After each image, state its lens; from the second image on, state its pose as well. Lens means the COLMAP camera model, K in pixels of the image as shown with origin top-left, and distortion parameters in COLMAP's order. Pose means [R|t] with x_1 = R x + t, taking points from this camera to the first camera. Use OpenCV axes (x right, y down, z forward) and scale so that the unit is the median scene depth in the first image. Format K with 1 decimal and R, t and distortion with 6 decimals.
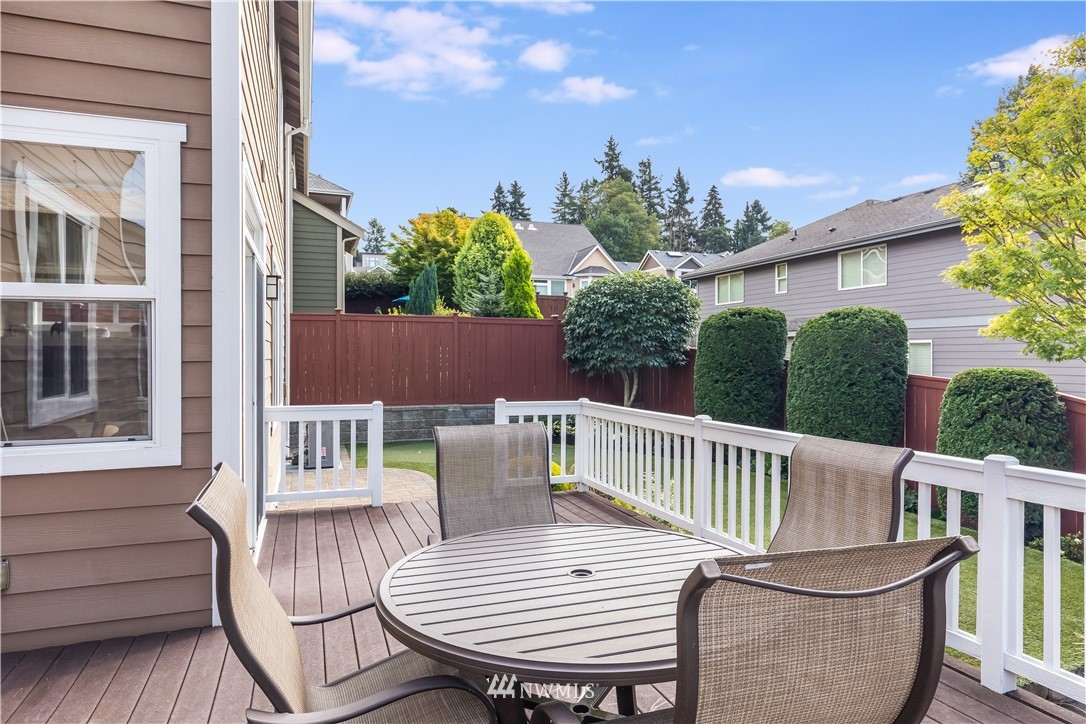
lens RADIAL K [[654.7, 0, 543.0], [0, 654.7, 362.0], [0, 0, 1]] dist [0.000638, -0.000081]
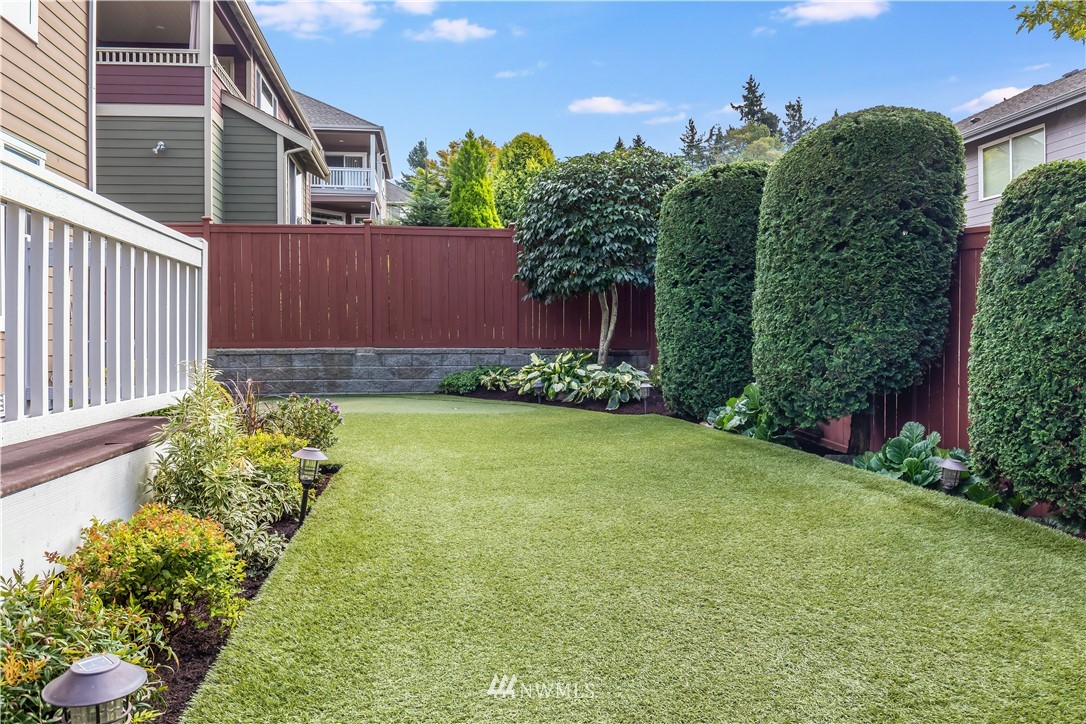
lens RADIAL K [[741.5, 0, 543.0], [0, 741.5, 362.0], [0, 0, 1]] dist [-0.068442, 0.001099]
pose [[0.980644, -0.000736, -0.195800, 0.223300], [0.003175, 0.999921, 0.012142, 0.074208], [0.195776, -0.012529, 0.980569, 0.245752]]
